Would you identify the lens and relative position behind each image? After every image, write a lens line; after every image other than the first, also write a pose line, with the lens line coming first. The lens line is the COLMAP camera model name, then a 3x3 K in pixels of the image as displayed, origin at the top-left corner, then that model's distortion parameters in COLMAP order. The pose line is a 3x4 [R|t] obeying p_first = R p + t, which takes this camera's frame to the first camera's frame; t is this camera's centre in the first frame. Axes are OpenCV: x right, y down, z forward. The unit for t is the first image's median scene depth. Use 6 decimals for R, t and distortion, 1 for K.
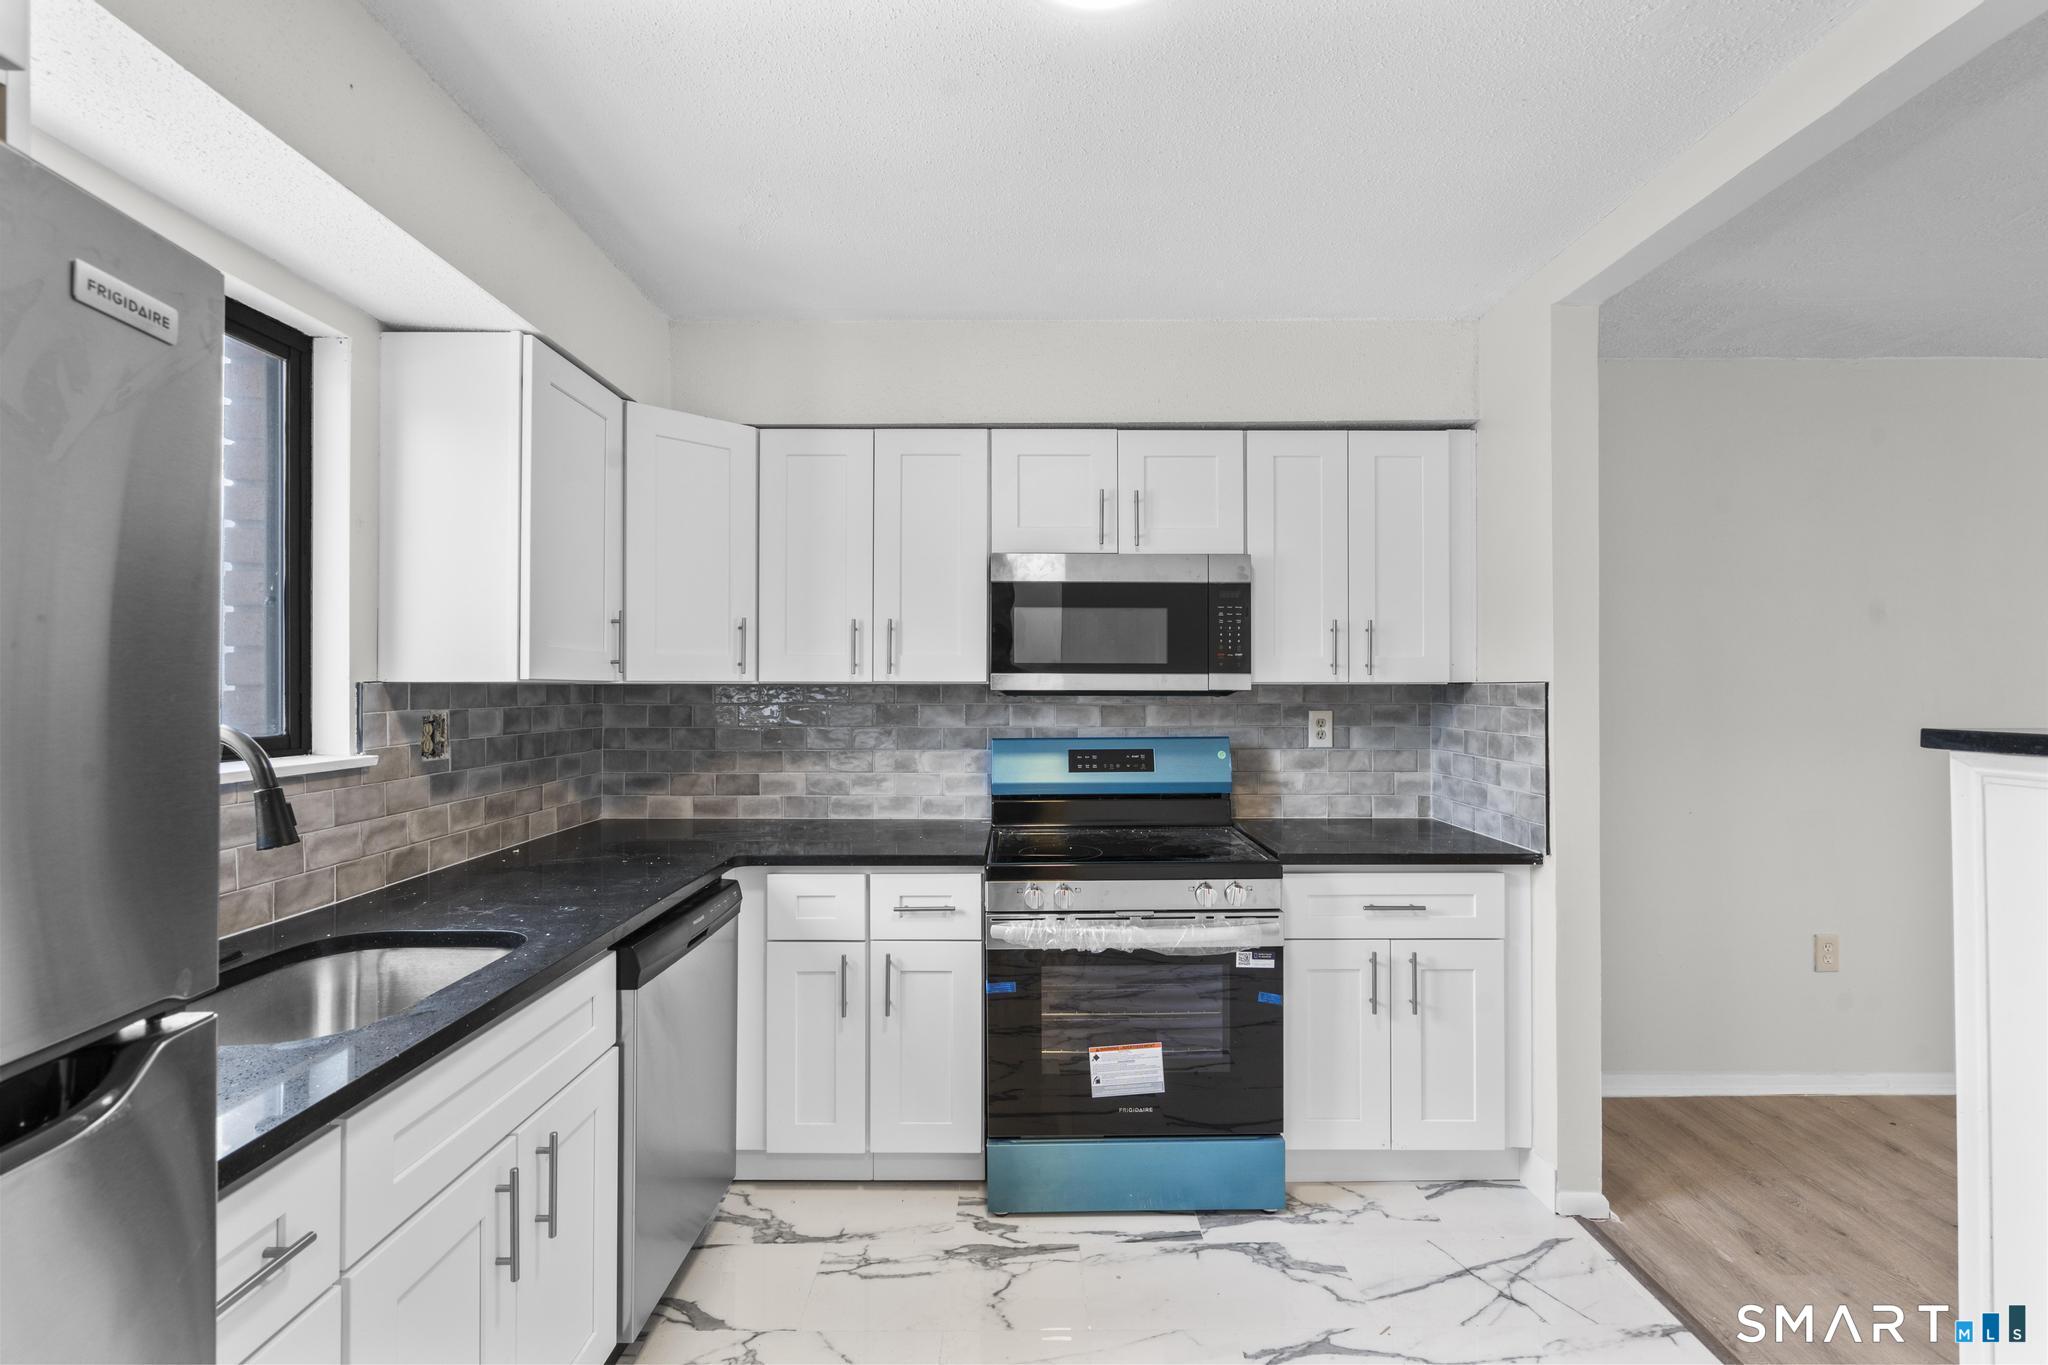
lens RADIAL K [[921.5, 0, 1025.8], [0, 921.5, 675.8], [0, 0, 1]] dist [-0.001404, 0.000473]
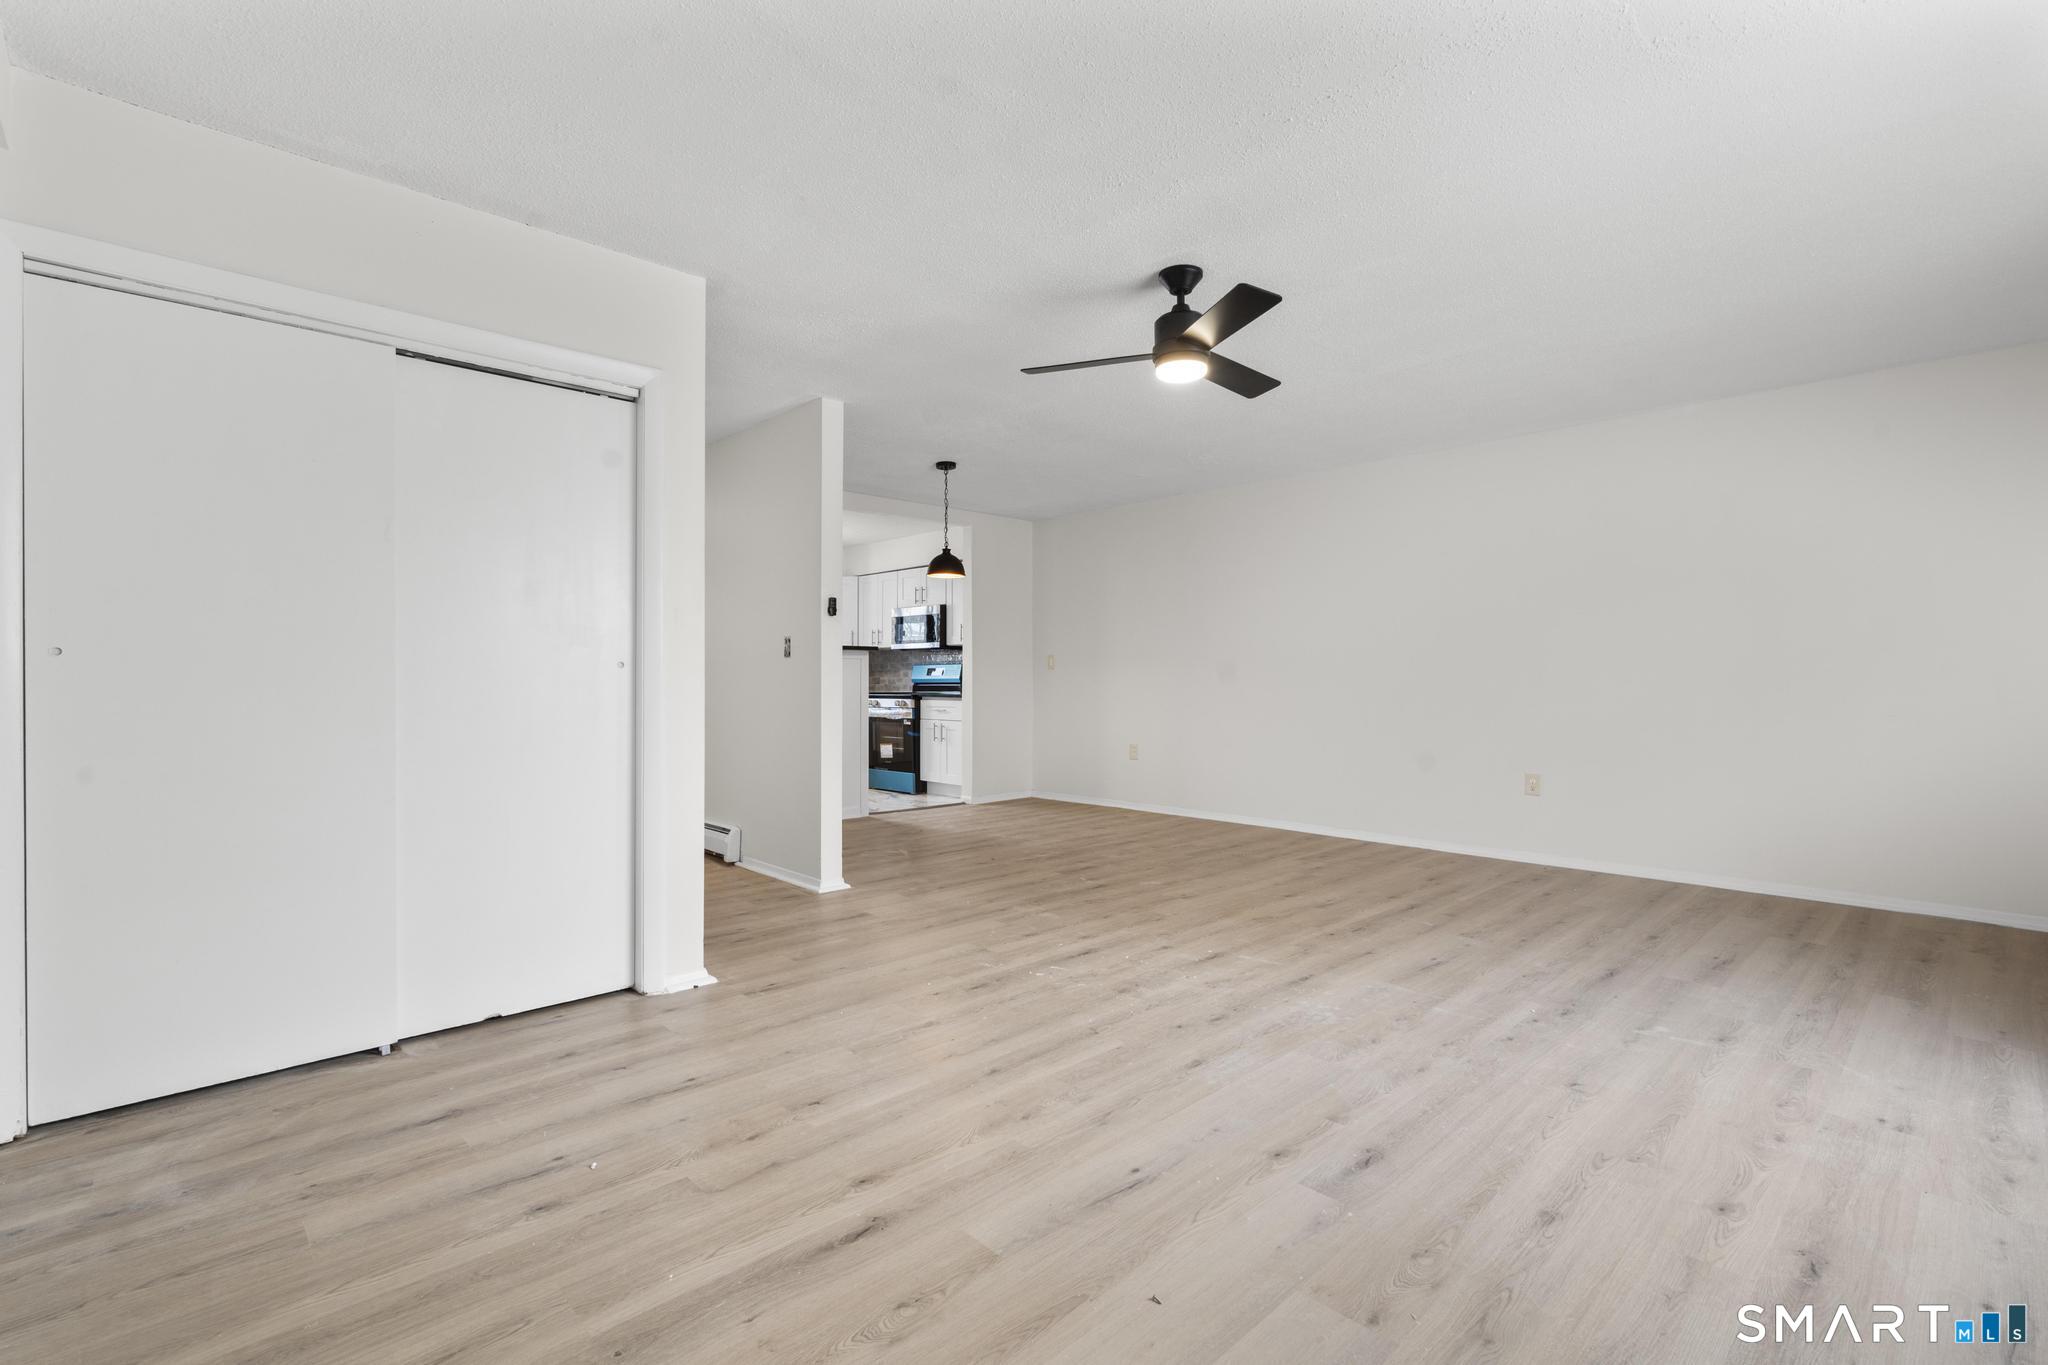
lens RADIAL K [[921.5, 0, 1025.8], [0, 921.5, 675.8], [0, 0, 1]] dist [-0.001404, 0.000473]
pose [[0.686442, -0.001848, -0.727183, 3.123021], [0.009475, 0.999935, 0.006403, 0.107716], [0.727123, -0.011285, 0.686414, -1.102779]]
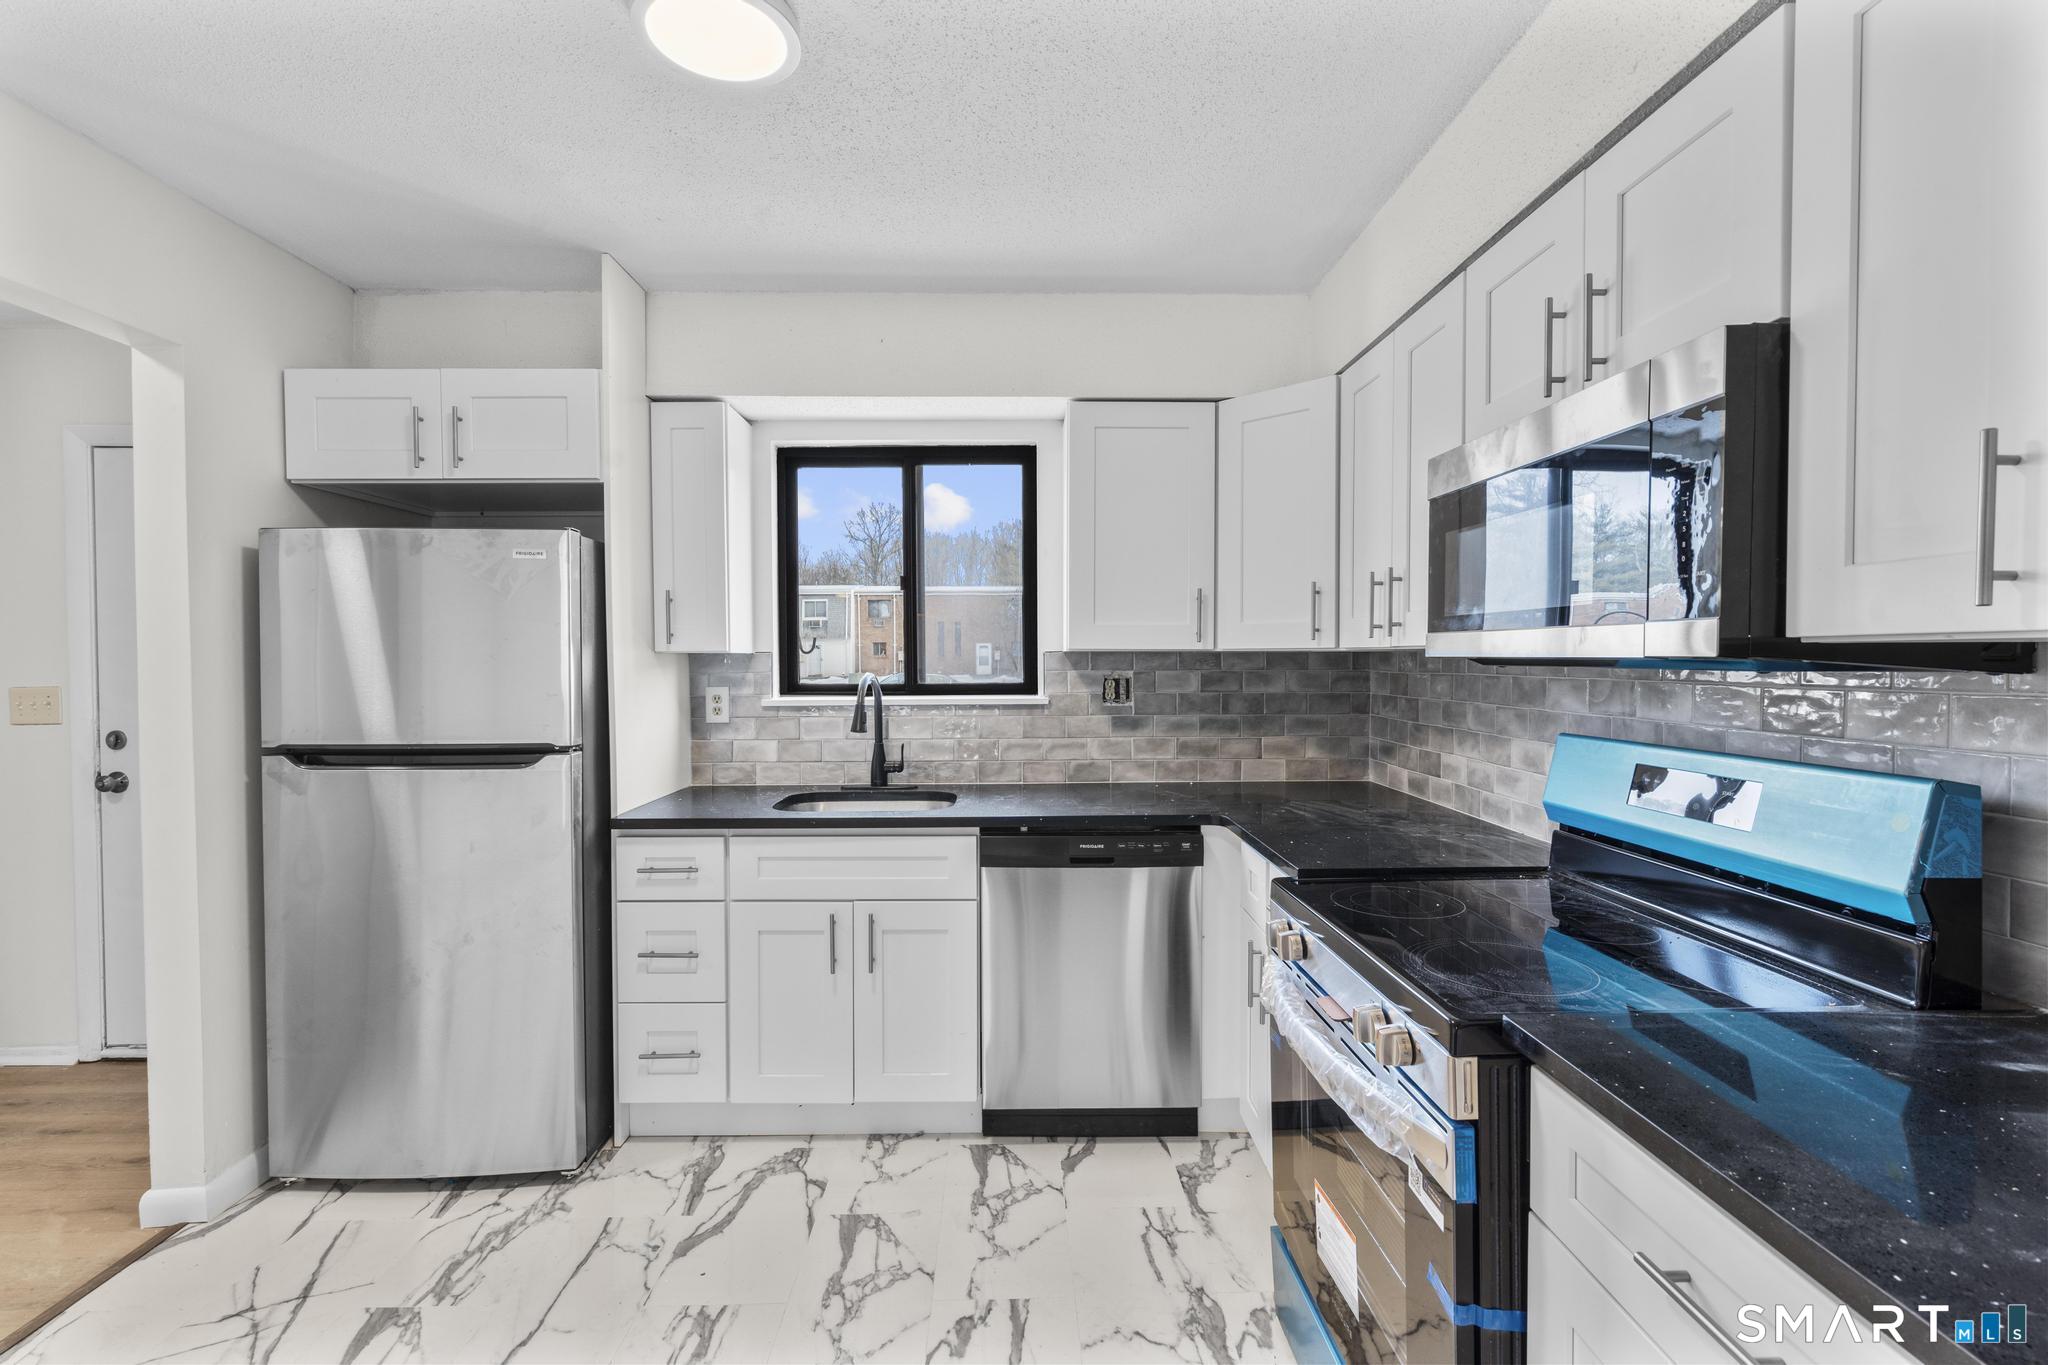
lens RADIAL K [[921.5, 0, 1025.8], [0, 921.5, 675.8], [0, 0, 1]] dist [-0.001404, 0.000473]
pose [[0.014944, 0.019974, -0.999689, 0.731970], [0.014662, 0.999689, 0.020193, 0.012412], [0.999781, -0.014959, 0.014646, 0.768469]]
